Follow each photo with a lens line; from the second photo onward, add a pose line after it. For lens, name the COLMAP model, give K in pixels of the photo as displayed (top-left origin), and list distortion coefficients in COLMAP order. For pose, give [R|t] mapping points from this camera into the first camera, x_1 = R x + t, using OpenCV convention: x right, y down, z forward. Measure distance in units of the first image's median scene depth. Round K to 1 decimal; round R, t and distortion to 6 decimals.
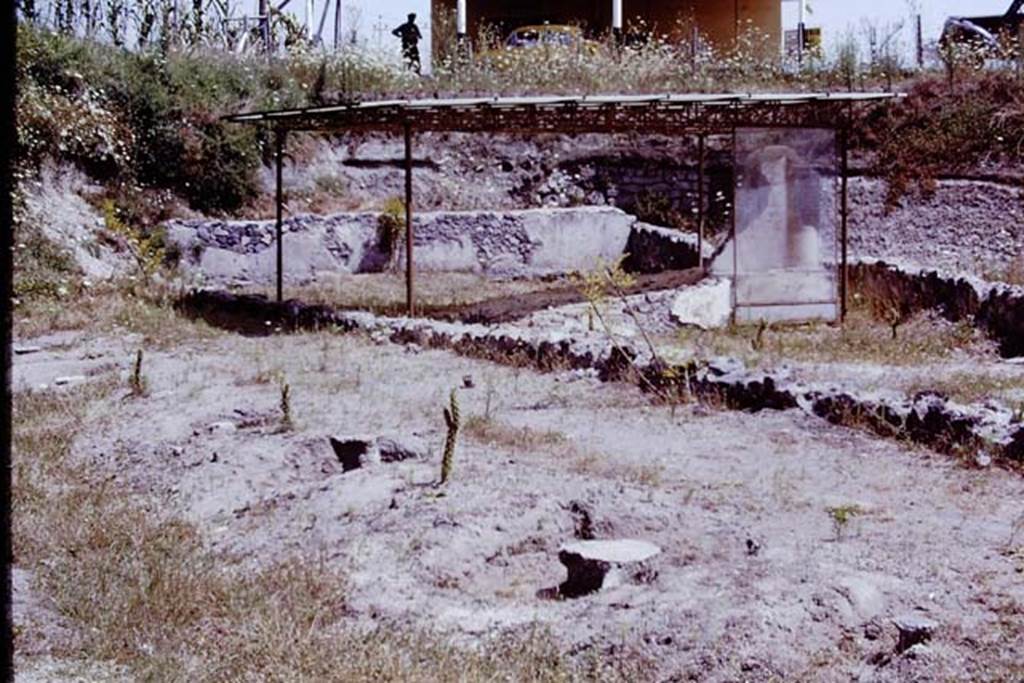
lens RADIAL K [[1654.3, 0, 476.6], [0, 1654.3, 380.5], [0, 0, 1]] dist [-0.238698, 0.000000]
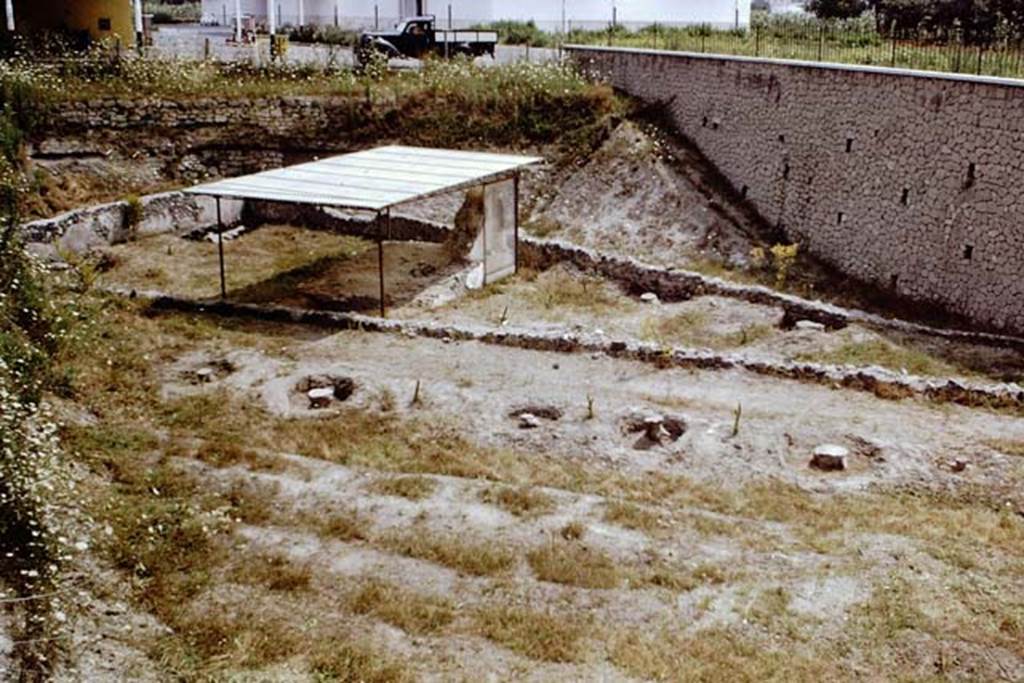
lens RADIAL K [[1168.8, 0, 606.5], [0, 1168.8, 358.3], [0, 0, 1]] dist [-0.095750, 0.000000]
pose [[0.695111, -0.186769, 0.694217, -0.525615], [0.048831, 0.975699, 0.213603, -0.171972], [-0.717242, -0.114579, 0.687340, -0.062061]]
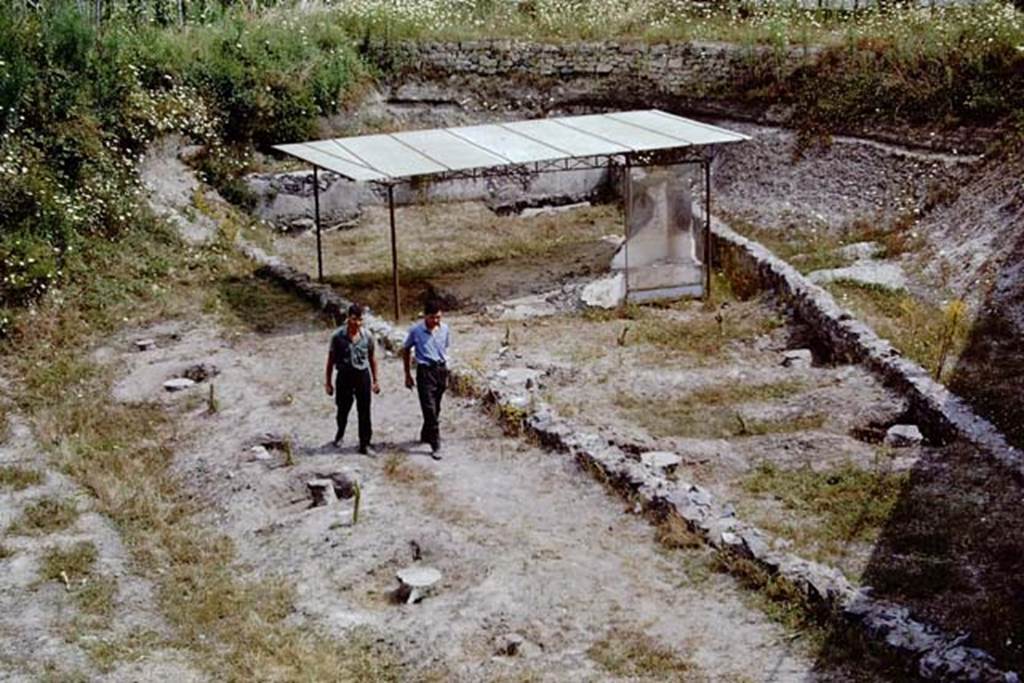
lens RADIAL K [[1654.3, 0, 546.0], [0, 1654.3, 371.2], [0, 0, 1]] dist [-0.238698, 0.000000]
pose [[0.999192, -0.012365, -0.038237, 0.100265], [0.018443, 0.986464, 0.162940, -0.152336], [0.035705, -0.163513, 0.985895, -0.317359]]
